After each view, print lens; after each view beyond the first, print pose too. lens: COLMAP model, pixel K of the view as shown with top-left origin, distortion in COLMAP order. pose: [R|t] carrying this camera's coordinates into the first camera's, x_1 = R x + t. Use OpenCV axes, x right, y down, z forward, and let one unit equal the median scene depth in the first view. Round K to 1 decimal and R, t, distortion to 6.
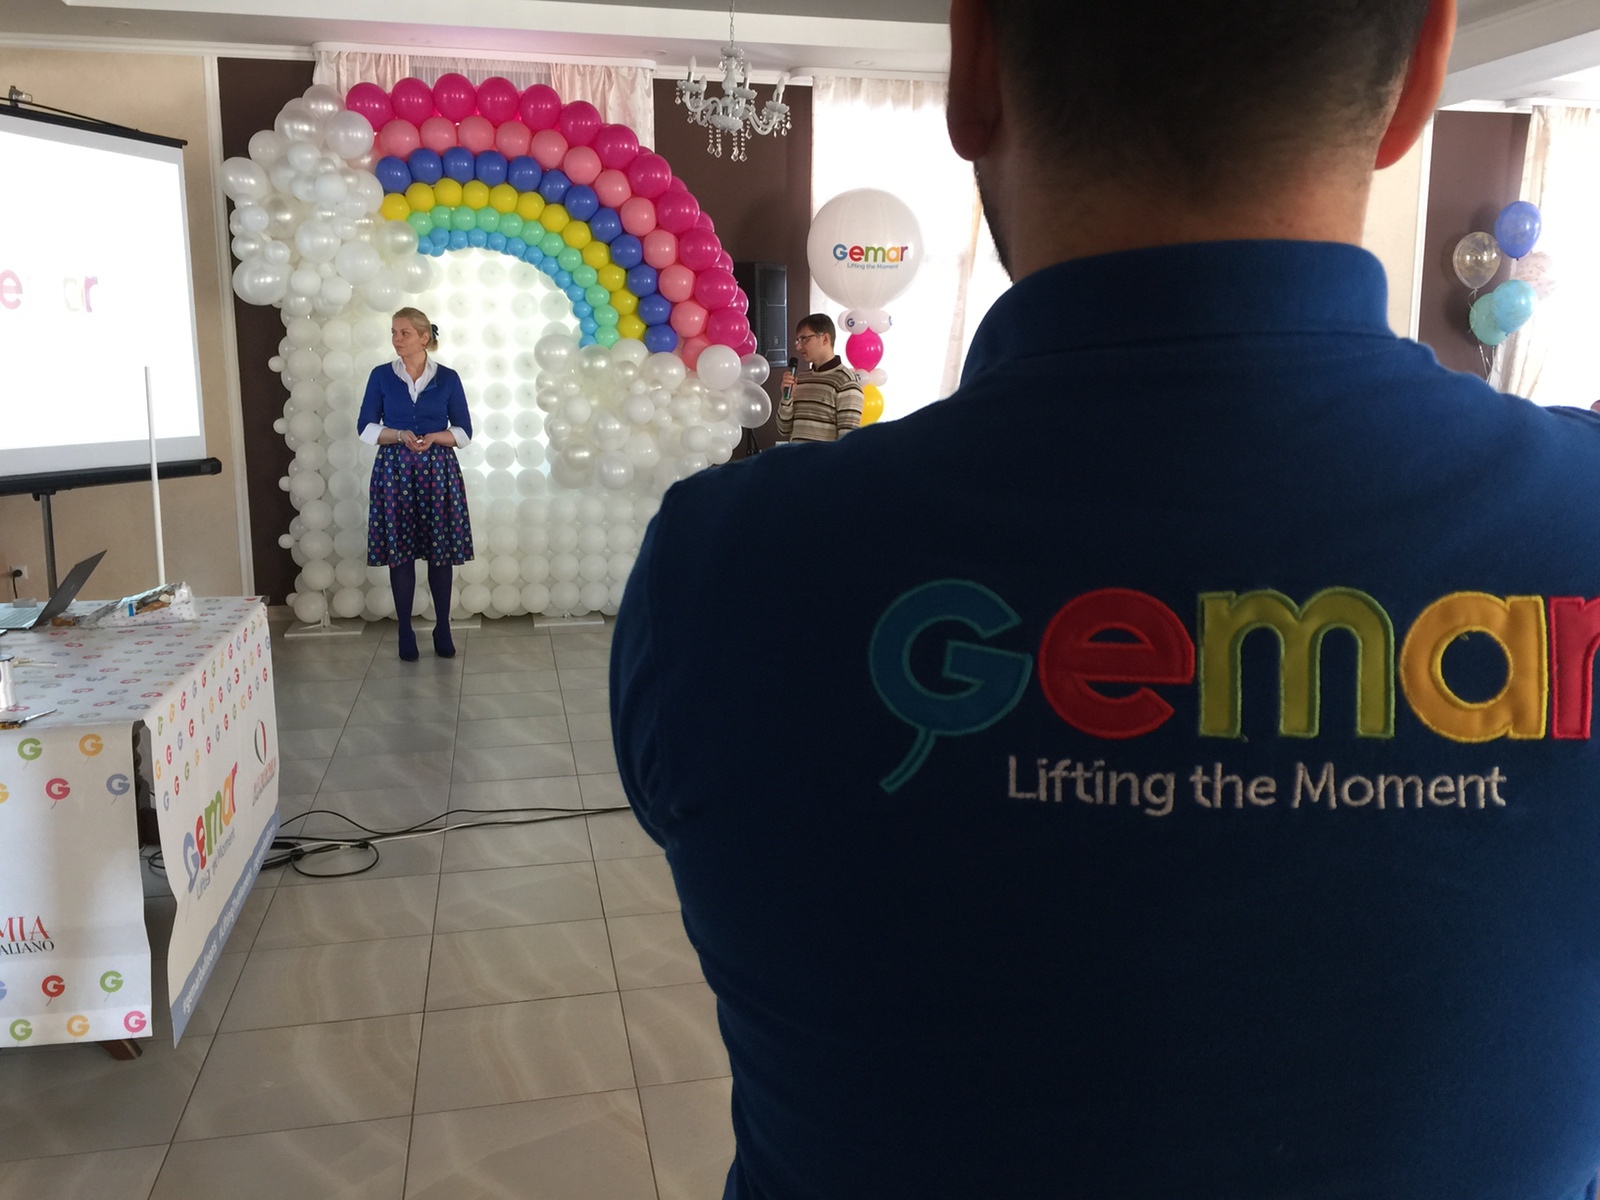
lens RADIAL K [[1353.7, 0, 796.7], [0, 1353.7, 557.7], [0, 0, 1]] dist [0.088694, -0.113429]
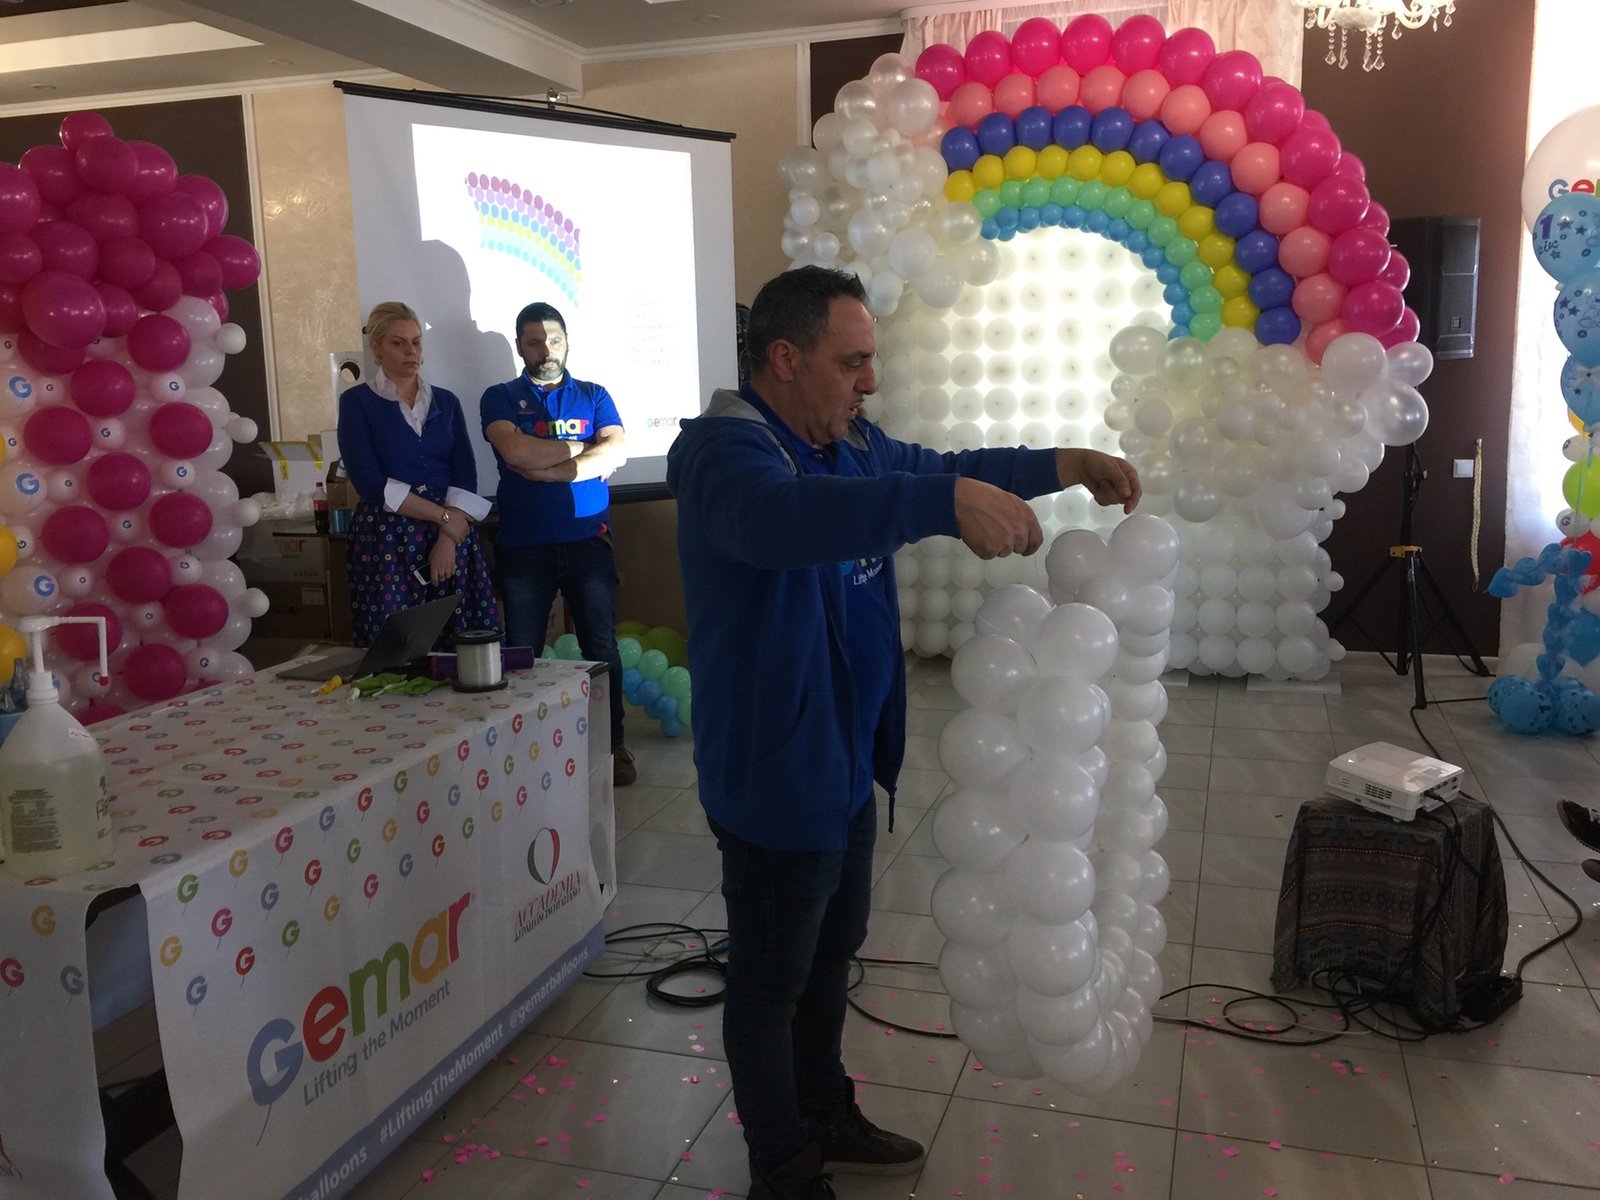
lens RADIAL K [[1353.7, 0, 796.7], [0, 1353.7, 557.7], [0, 0, 1]] dist [0.088694, -0.113429]
pose [[0.860053, 0.054799, -0.507253, 0.065584], [-0.053261, 0.998426, 0.017557, -0.031462], [0.507417, 0.011917, 0.861618, 0.208182]]
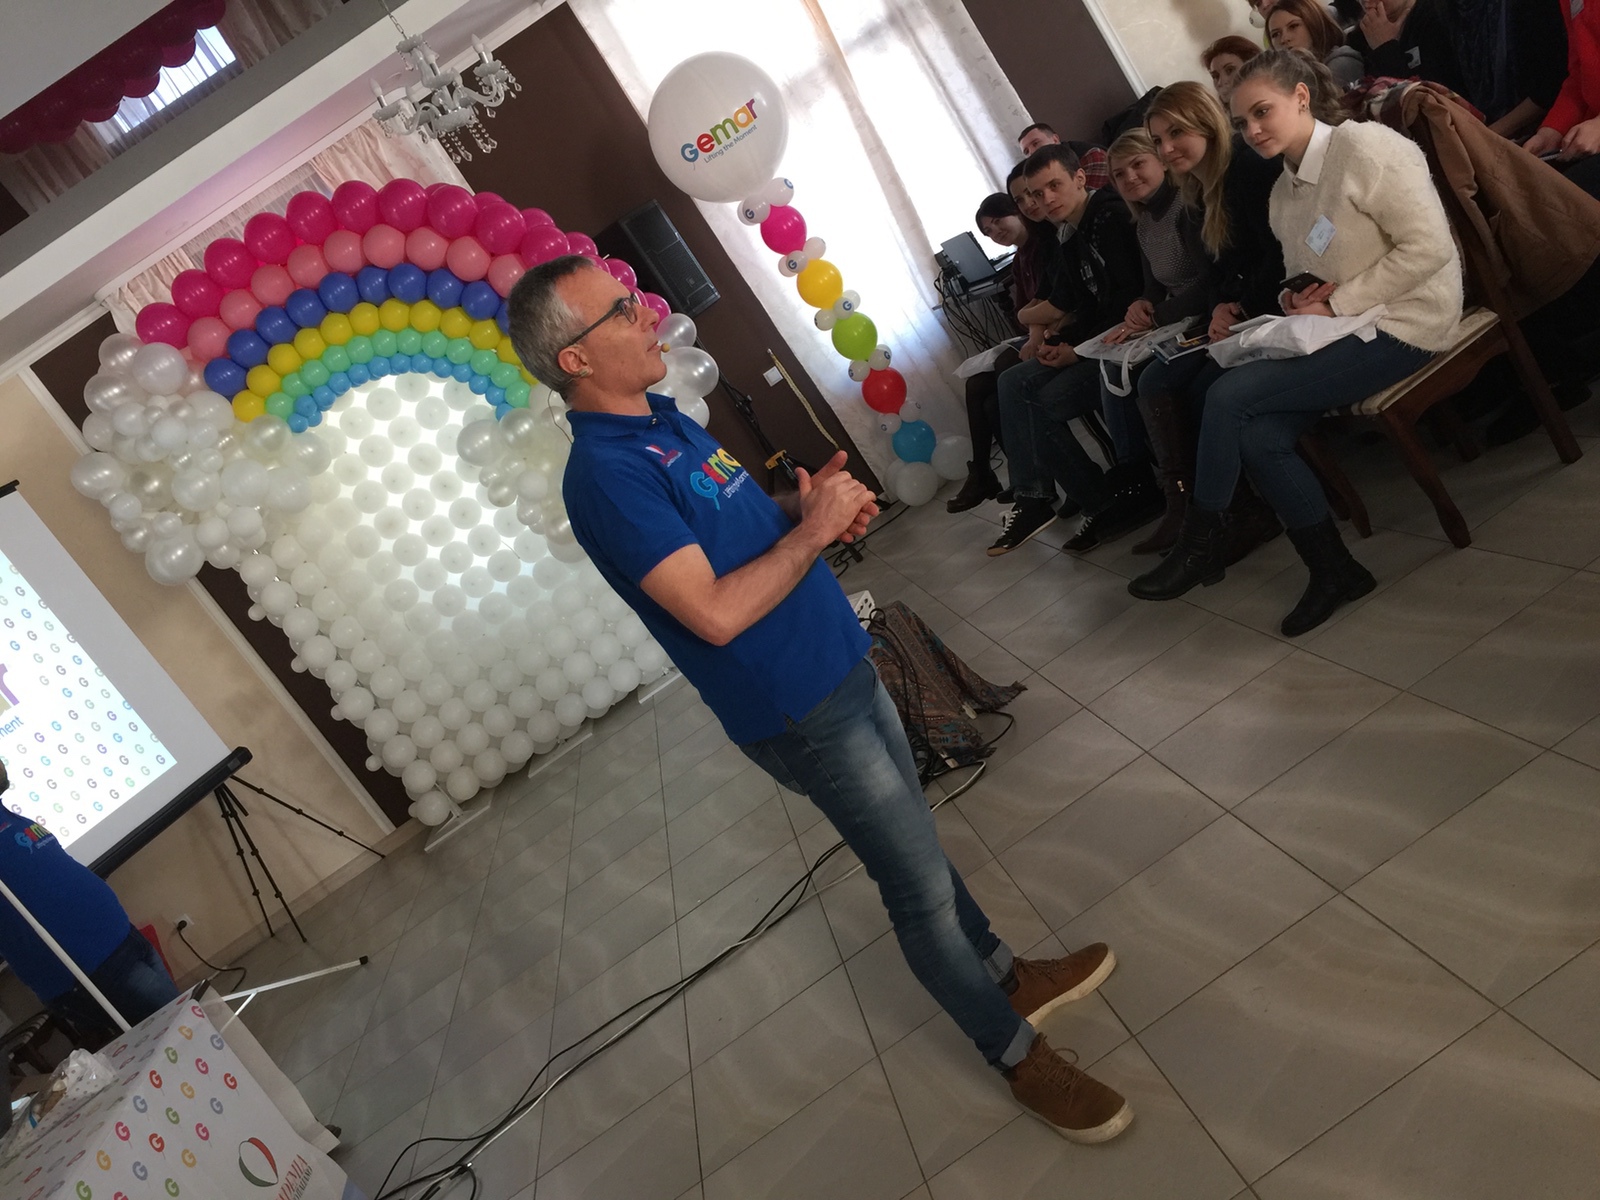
lens RADIAL K [[1346.1, 0, 769.0], [0, 1346.1, 566.5], [0, 0, 1]] dist [0.080566, -0.099108]
pose [[0.828018, -0.524019, -0.199473, 0.113331], [0.541537, 0.839615, 0.042252, -0.018568], [0.145340, -0.143008, 0.978992, 0.154417]]
